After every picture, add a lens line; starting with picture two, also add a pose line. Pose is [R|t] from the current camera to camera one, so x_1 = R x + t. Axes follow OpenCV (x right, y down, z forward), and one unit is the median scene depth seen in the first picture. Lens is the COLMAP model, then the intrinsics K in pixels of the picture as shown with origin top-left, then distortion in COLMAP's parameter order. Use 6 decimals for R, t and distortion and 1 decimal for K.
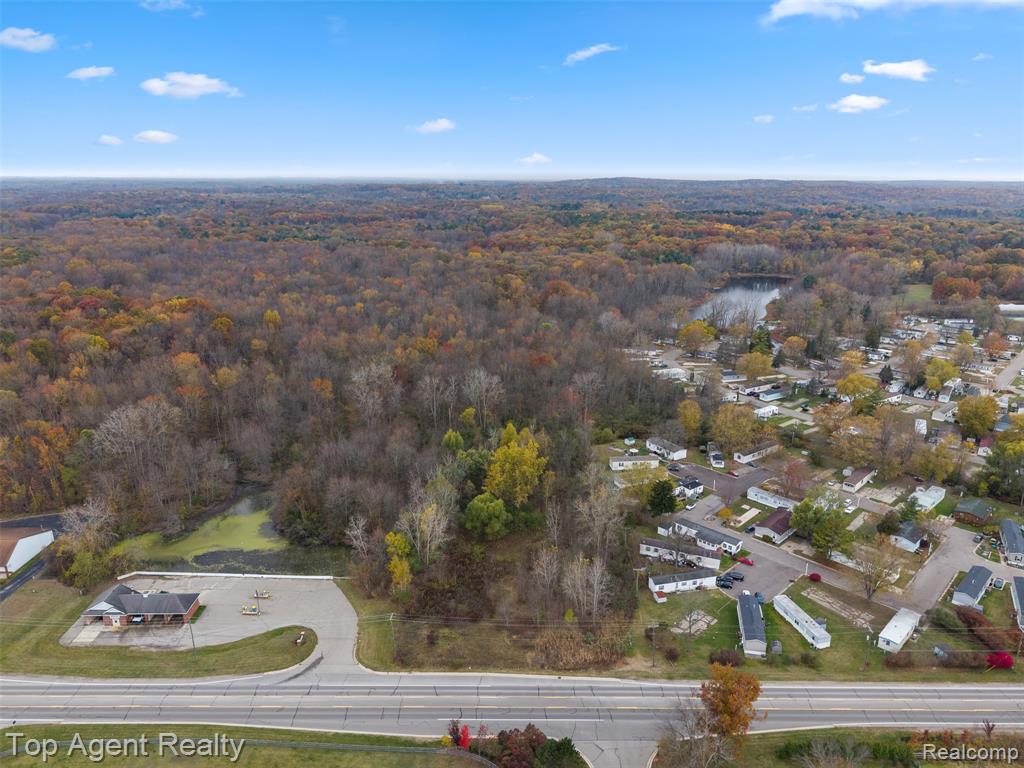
lens RADIAL K [[674.6, 0, 518.7], [0, 674.6, 382.7], [0, 0, 1]] dist [0.024160, -0.021335]
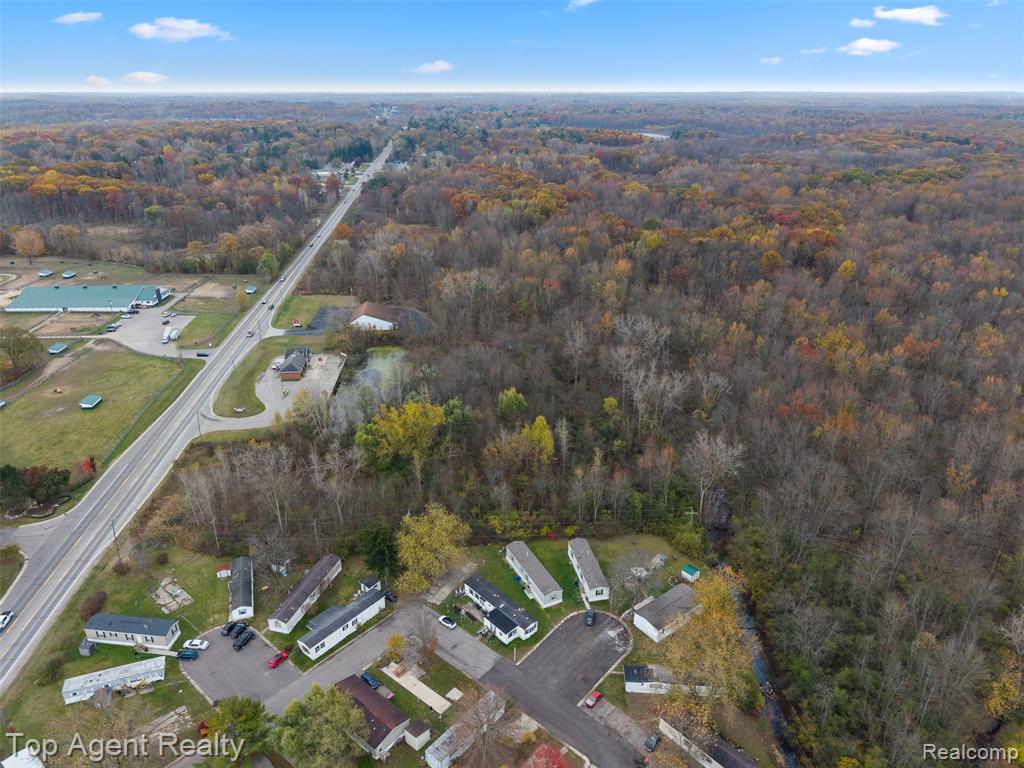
lens RADIAL K [[674.6, 0, 518.7], [0, 674.6, 382.7], [0, 0, 1]] dist [0.024160, -0.021335]
pose [[0.100463, 0.392033, -0.914449, 1.004174], [-0.287859, 0.891244, 0.350459, -0.353203], [0.952389, 0.228025, 0.202387, 1.154892]]
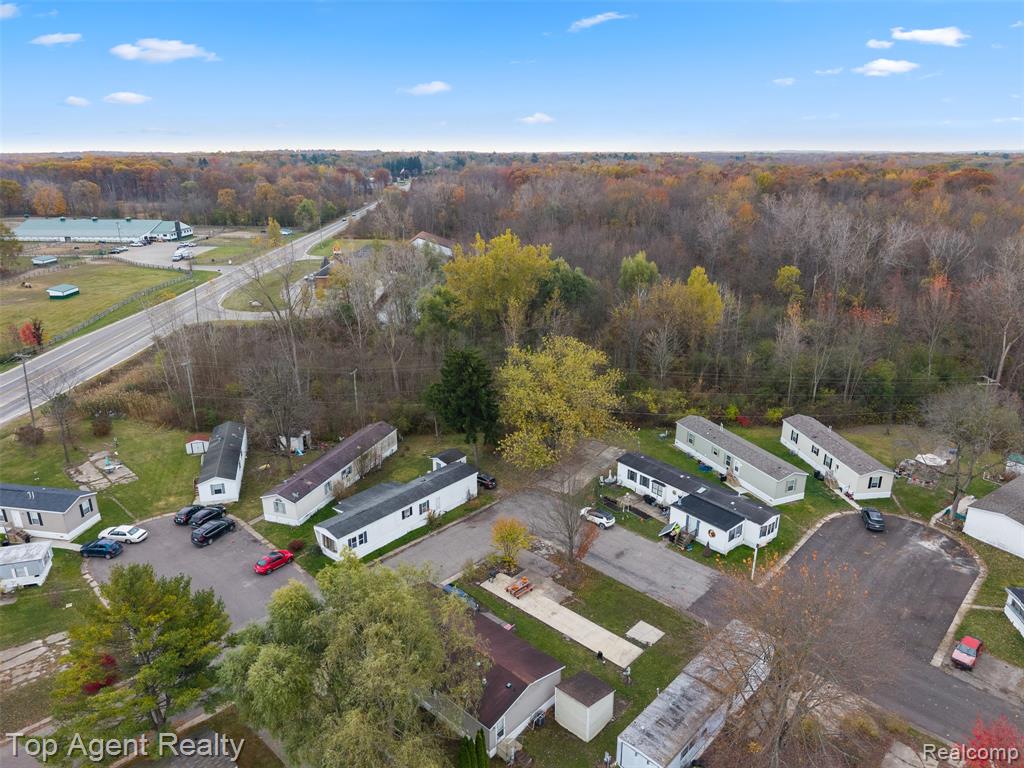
lens RADIAL K [[674.6, 0, 518.7], [0, 674.6, 382.7], [0, 0, 1]] dist [0.024160, -0.021335]
pose [[0.045228, 0.315727, -0.947771, 0.726960], [-0.284320, 0.913574, 0.290767, 0.042957], [0.957662, 0.256319, 0.131087, 1.179405]]
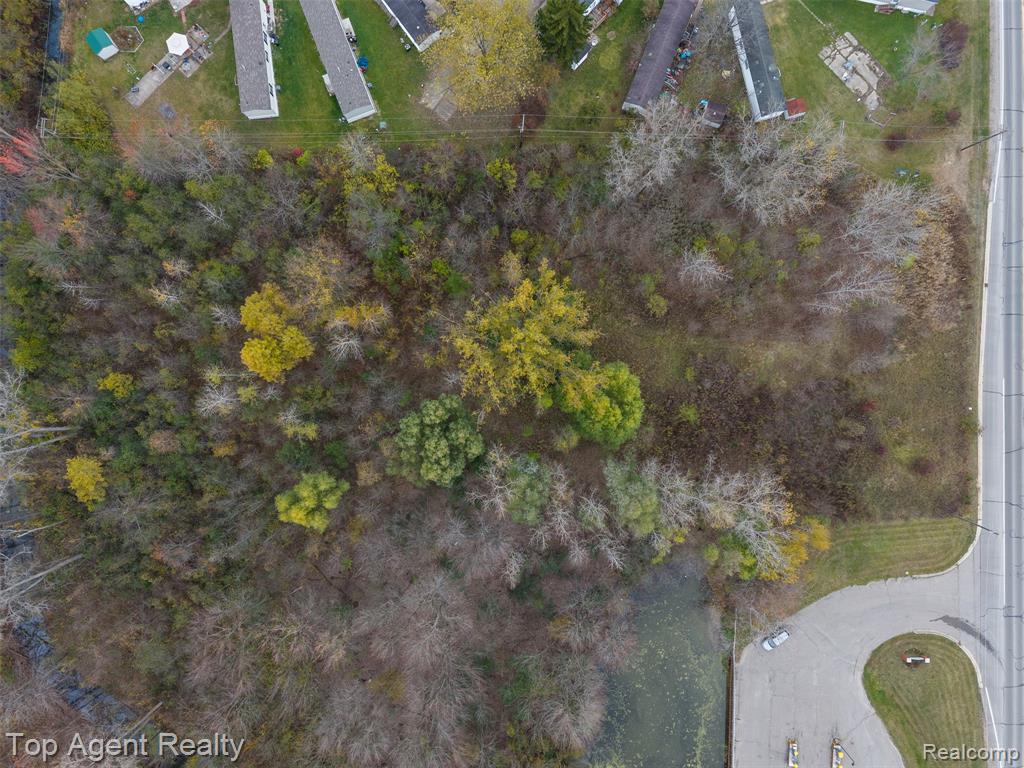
lens RADIAL K [[674.6, 0, 518.7], [0, 674.6, 382.7], [0, 0, 1]] dist [0.024160, -0.021335]
pose [[0.005991, -0.999932, -0.010049, -0.034937], [0.289263, -0.007886, 0.957217, -0.353074], [-0.957231, -0.008641, 0.289196, 1.076553]]
